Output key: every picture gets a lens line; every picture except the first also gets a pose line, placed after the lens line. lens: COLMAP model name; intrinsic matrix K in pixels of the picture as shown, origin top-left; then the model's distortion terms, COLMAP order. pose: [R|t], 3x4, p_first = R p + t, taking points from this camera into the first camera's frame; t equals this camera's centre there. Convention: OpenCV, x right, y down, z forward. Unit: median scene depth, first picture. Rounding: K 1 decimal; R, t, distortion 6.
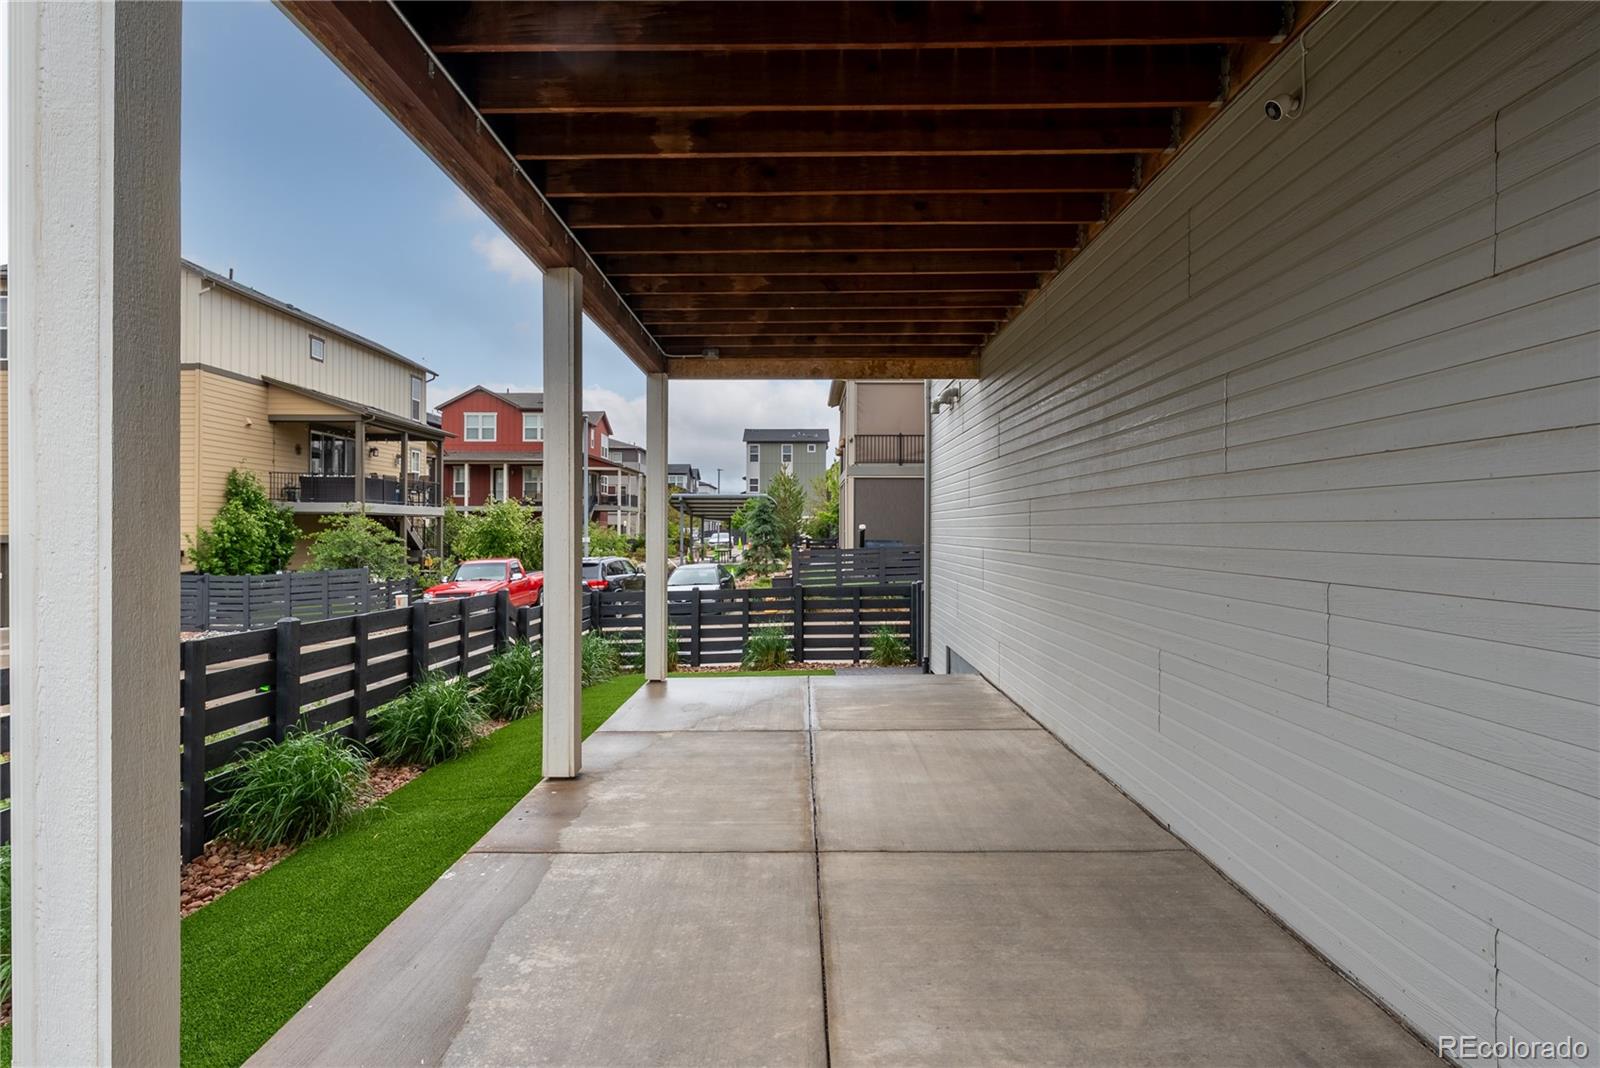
lens RADIAL K [[800.6, 0, 815.0], [0, 800.6, 518.3], [0, 0, 1]] dist [0.010111, -0.000387]
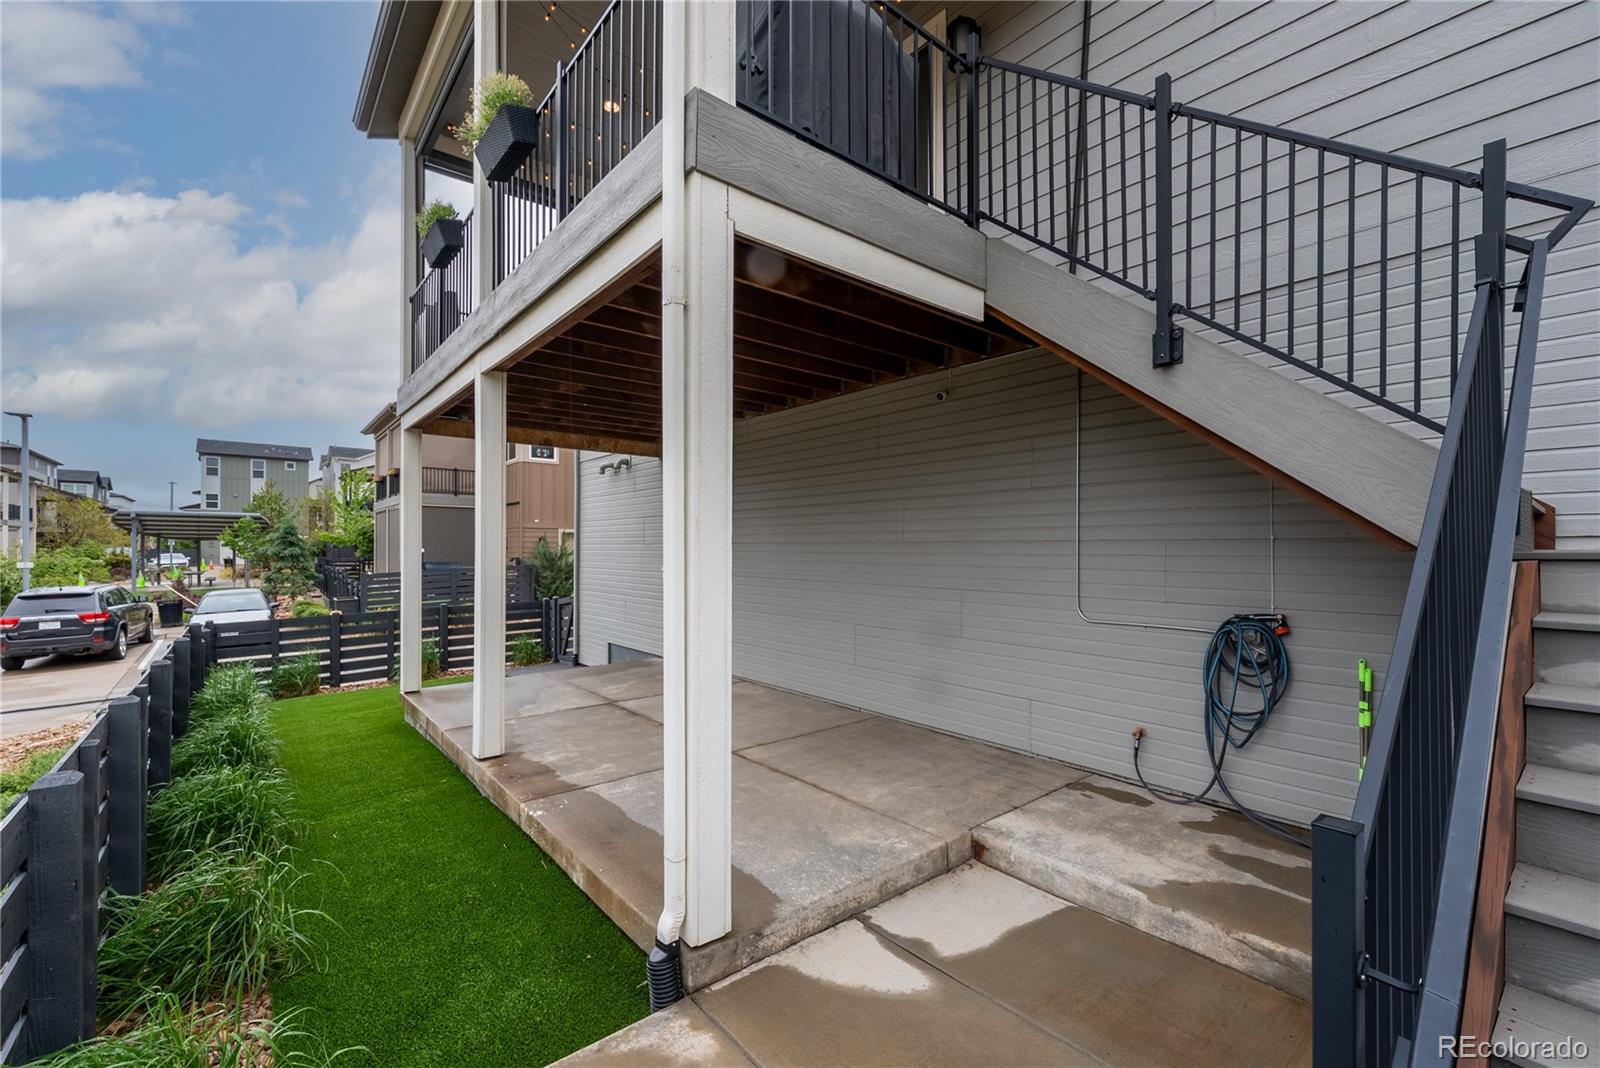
lens RADIAL K [[643.3, 0, 805.4], [0, 643.3, 543.5], [0, 0, 1]] dist [0.001946, 0.000093]
pose [[0.768200, 0.008333, 0.640156, -0.589091], [-0.011911, 0.999928, 0.001277, -0.035578], [-0.640099, -0.008606, 0.768244, -0.141634]]
